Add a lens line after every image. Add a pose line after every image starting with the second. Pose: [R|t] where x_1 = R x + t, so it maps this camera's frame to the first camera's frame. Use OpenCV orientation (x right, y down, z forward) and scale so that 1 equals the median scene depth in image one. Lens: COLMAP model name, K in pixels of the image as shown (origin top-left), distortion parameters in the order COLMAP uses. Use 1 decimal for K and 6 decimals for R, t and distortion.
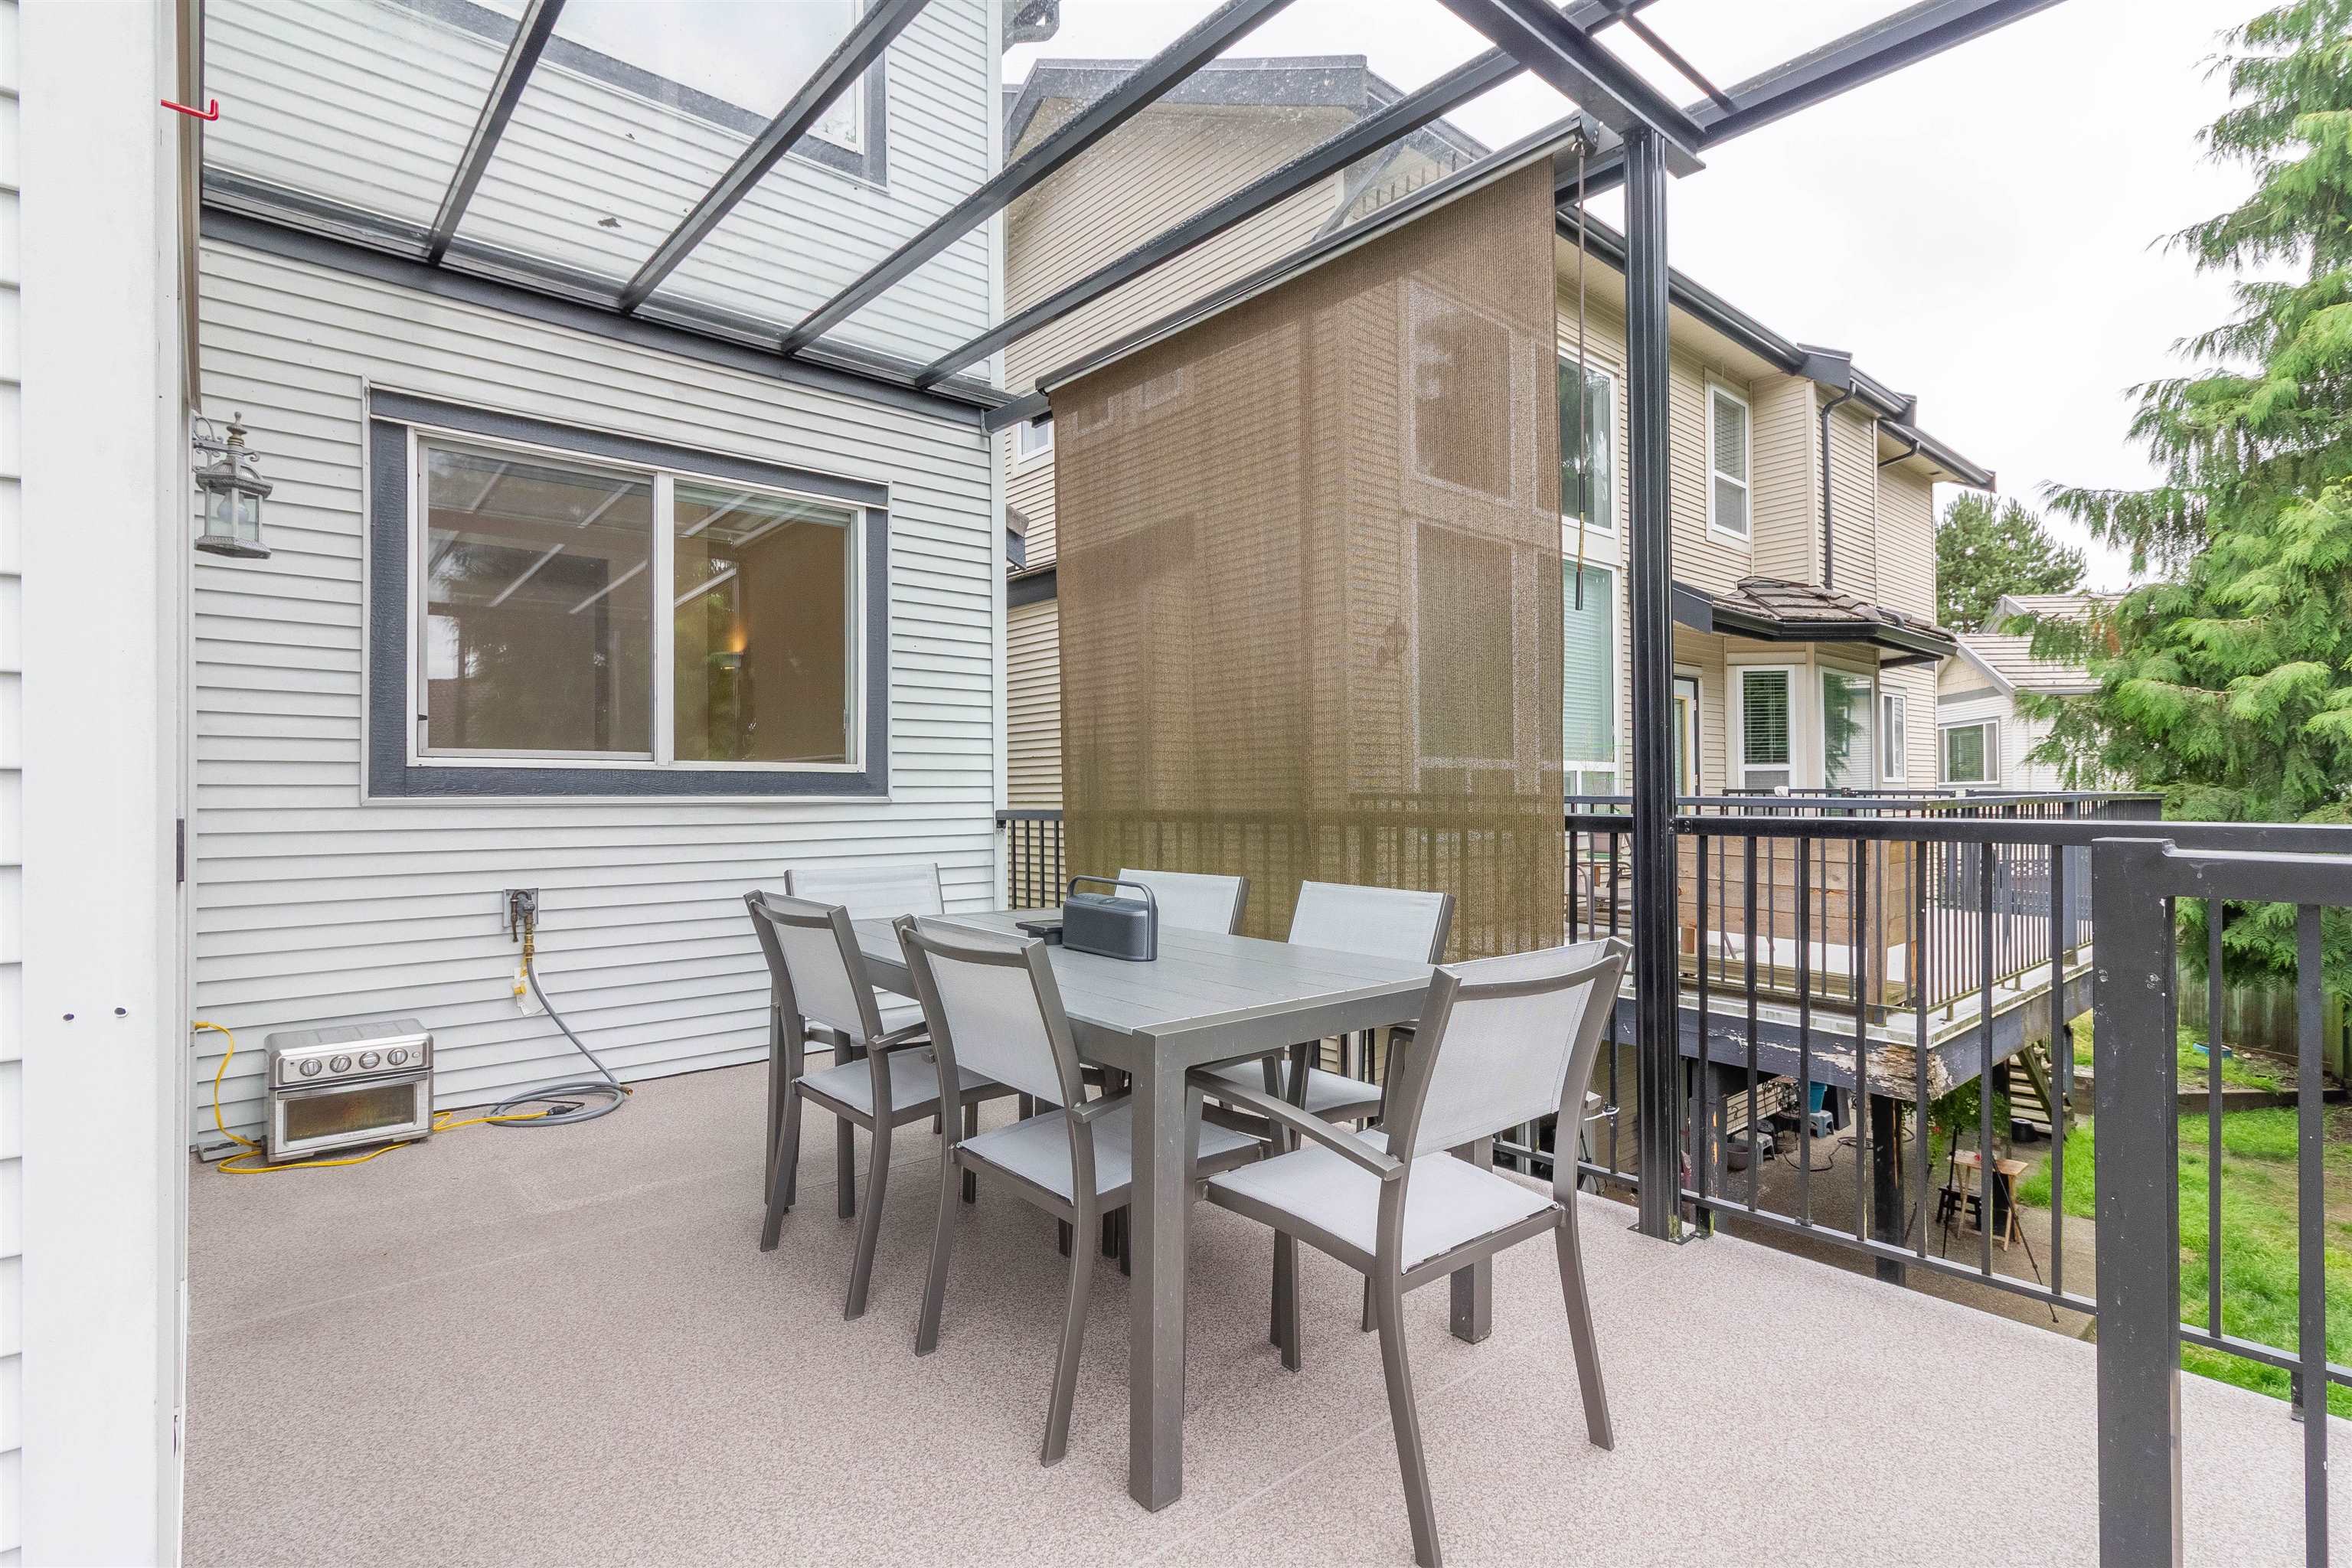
lens RADIAL K [[1114.9, 0, 1196.8], [0, 1114.9, 793.2], [0, 0, 1]] dist [0.004880, -0.000093]
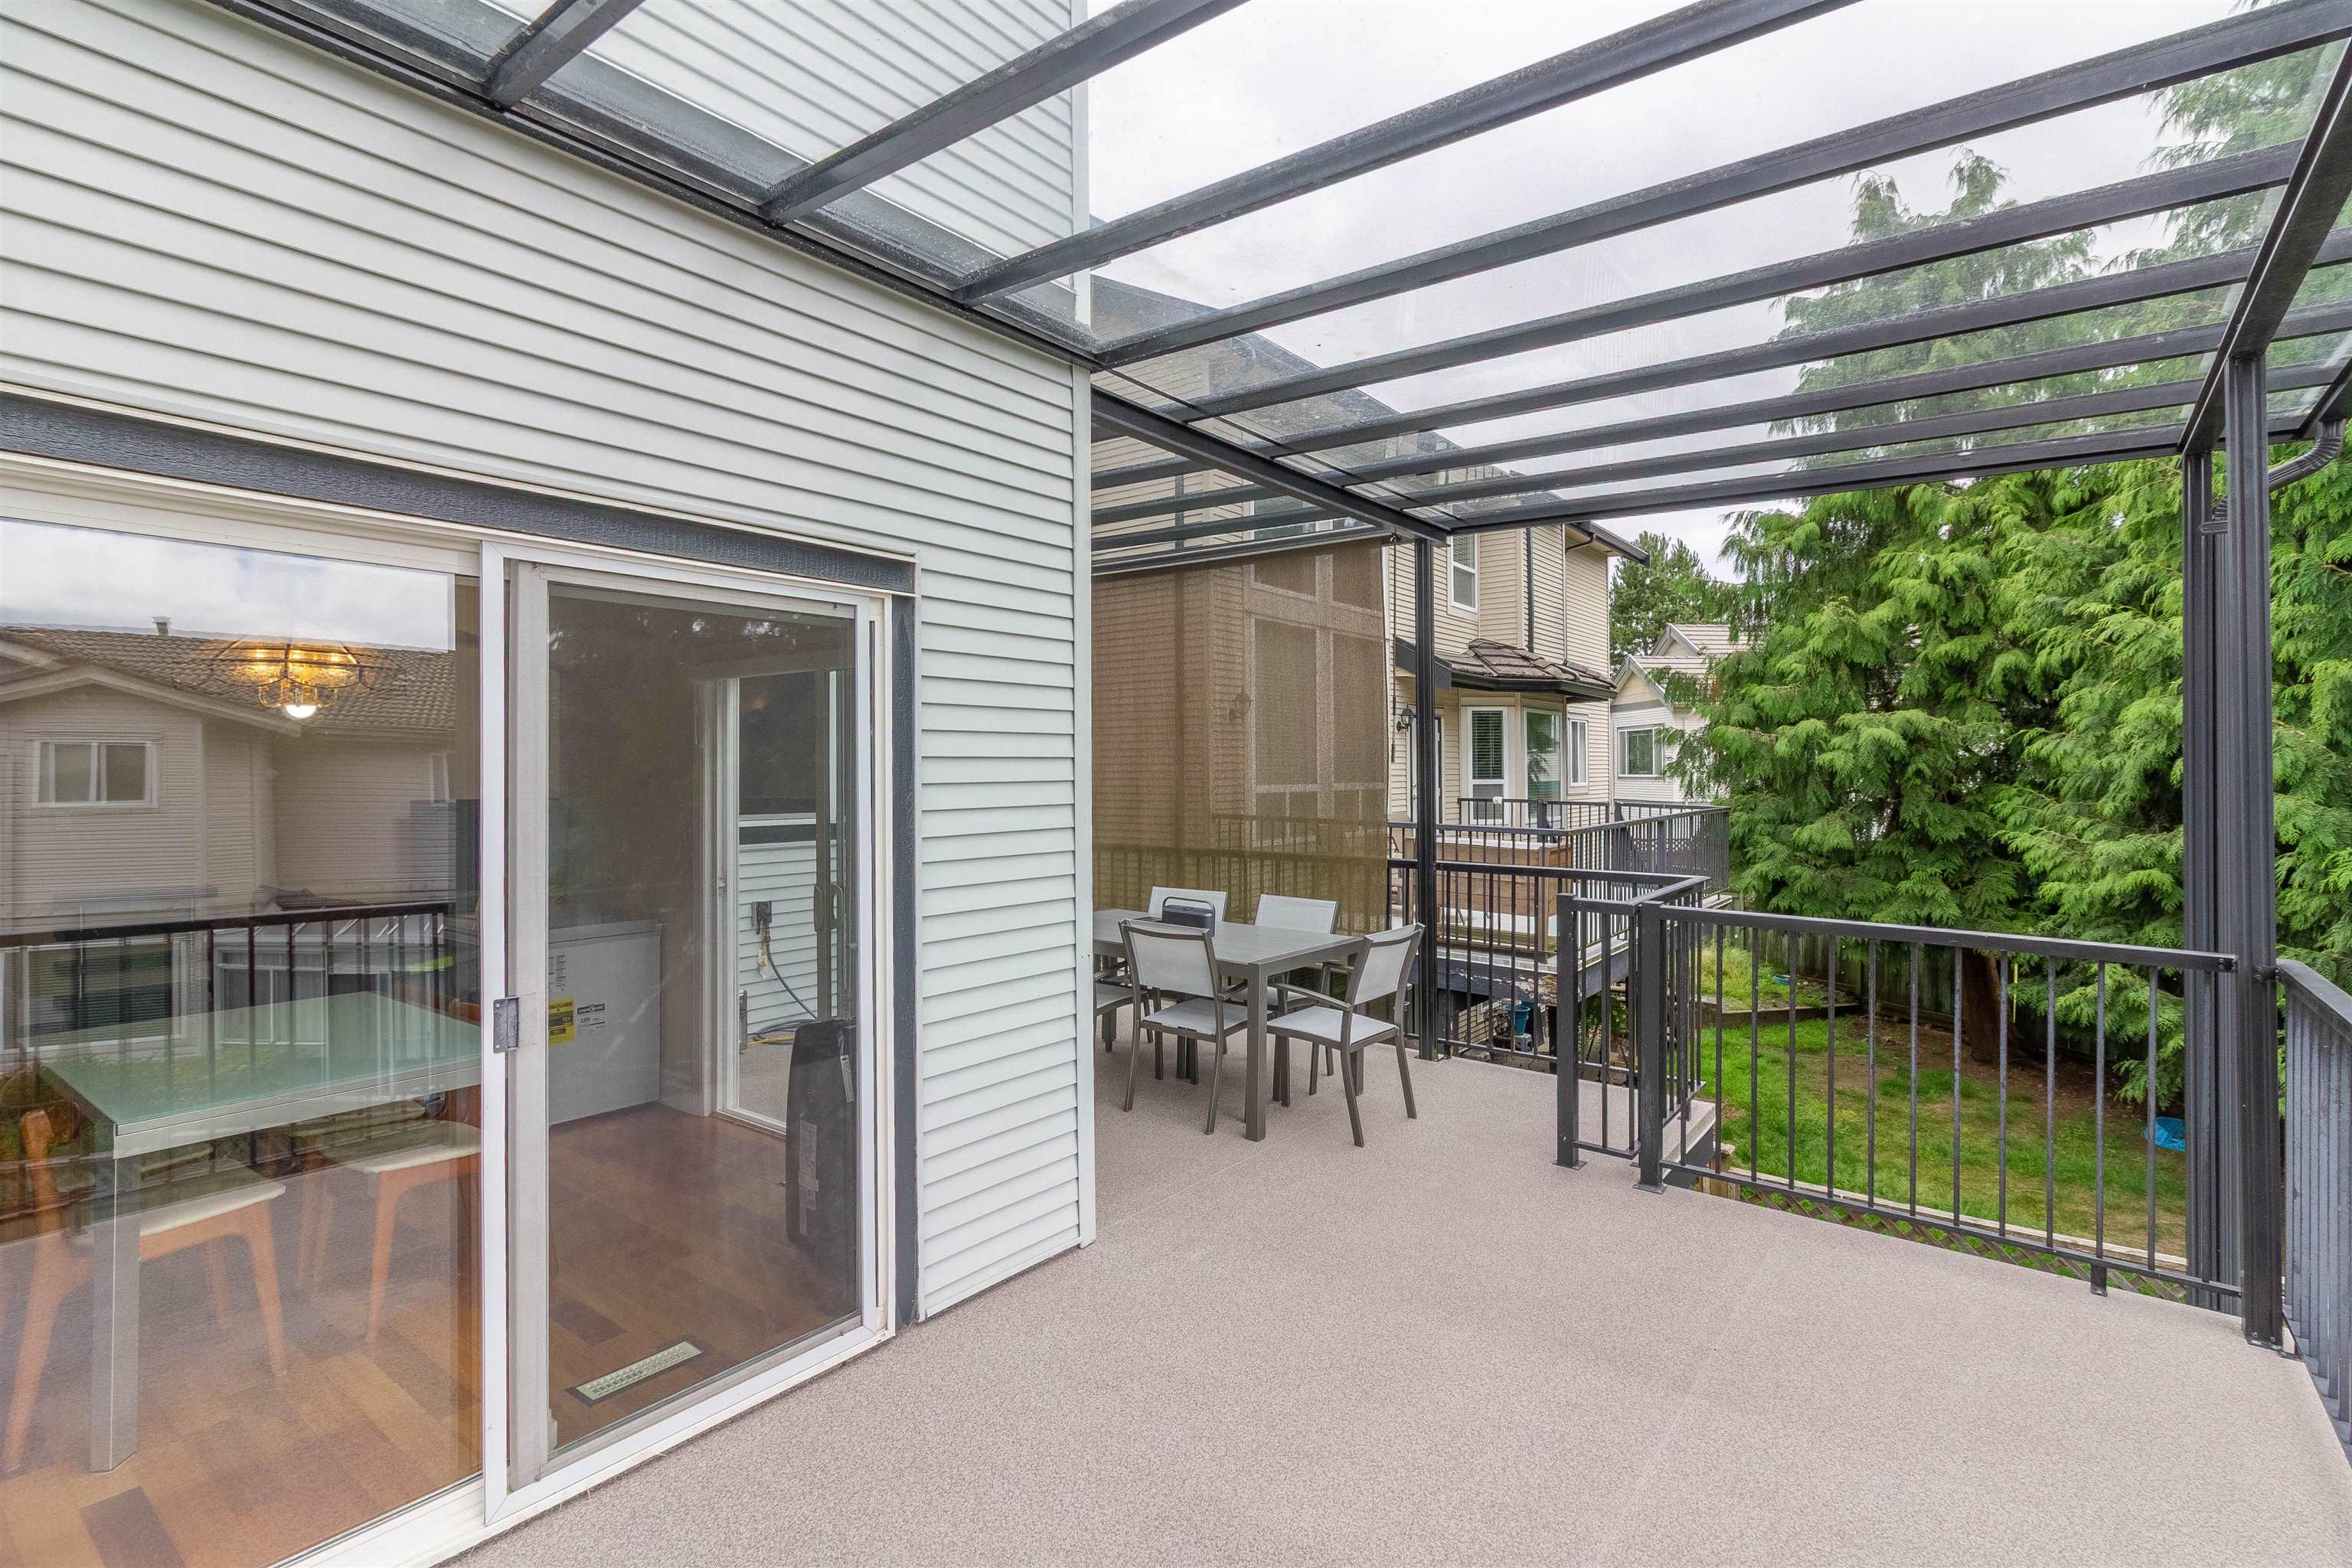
lens RADIAL K [[1114.9, 0, 1170.1], [0, 1114.9, 764.3], [0, 0, 1]] dist [0.004880, -0.000093]
pose [[0.982498, 0.003087, 0.186247, -0.136227], [-0.003287, 0.999994, 0.000767, -0.048291], [-0.186244, -0.001366, 0.982503, -0.290605]]
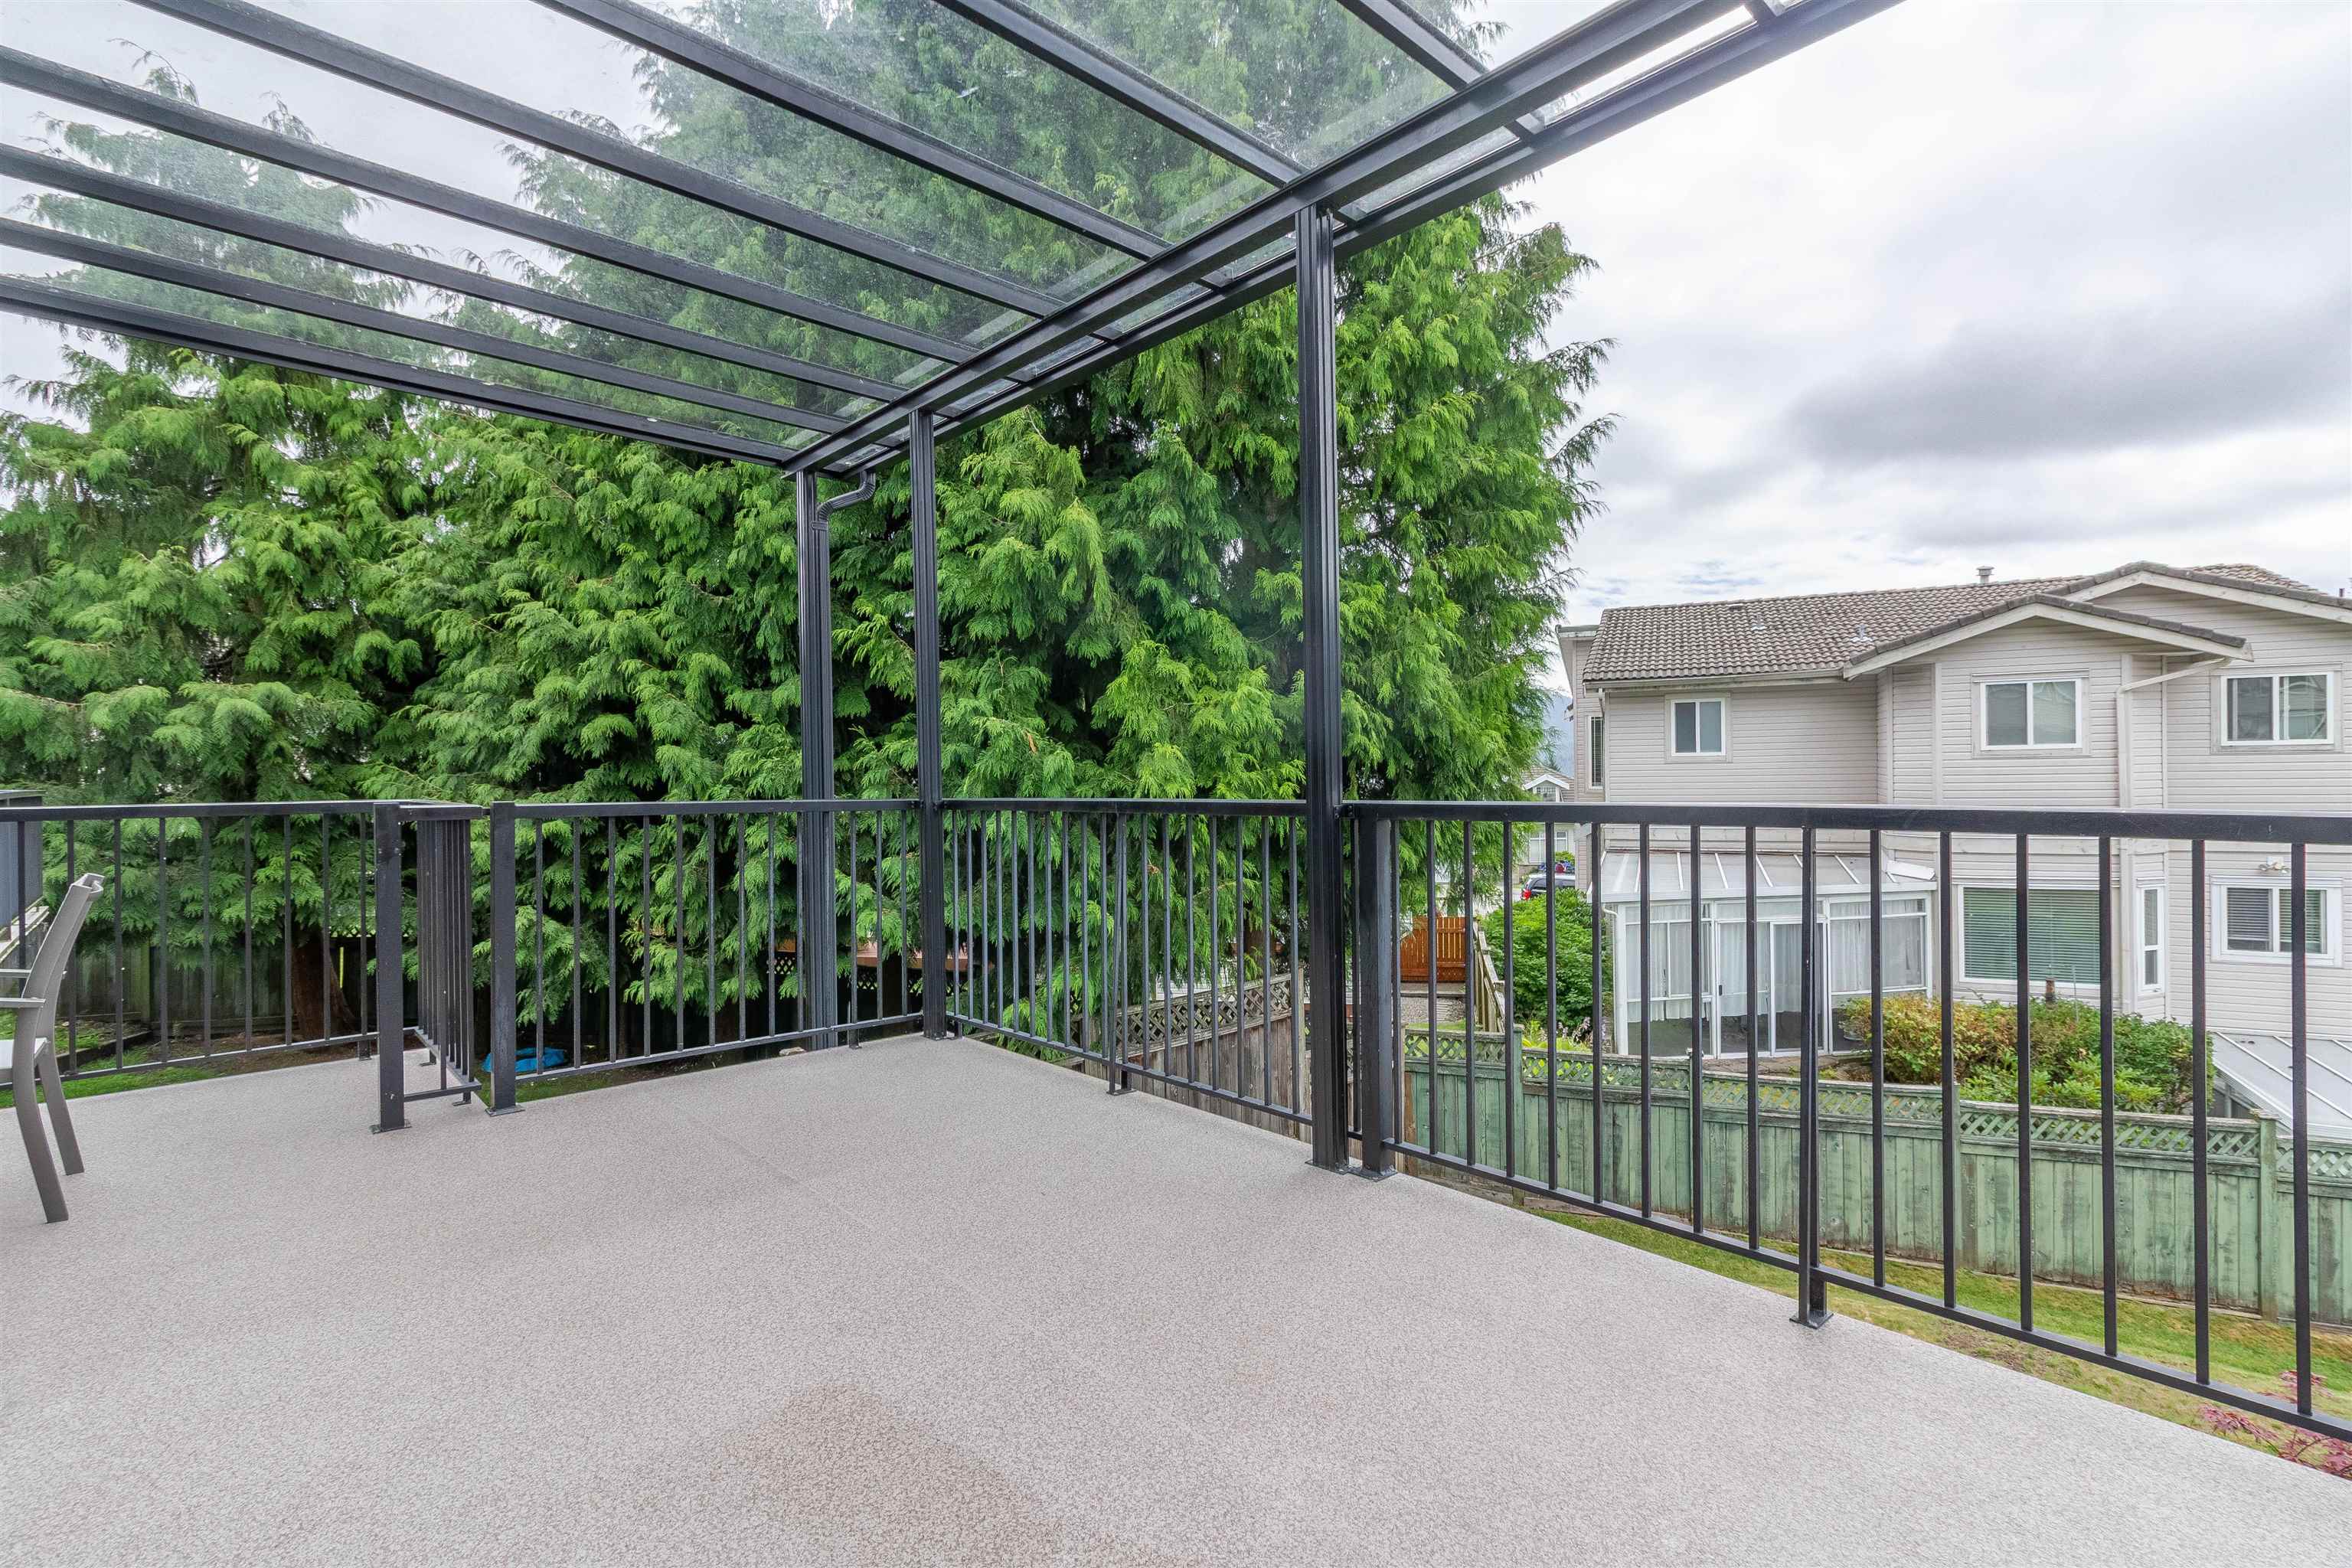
lens RADIAL K [[1114.9, 0, 1200.5], [0, 1114.9, 777.3], [0, 0, 1]] dist [0.004880, -0.000093]
pose [[-0.030697, -0.000401, 0.999529, -0.282661], [0.011458, 0.999934, 0.000753, -0.000650], [-0.999463, 0.011476, -0.030691, -0.134901]]
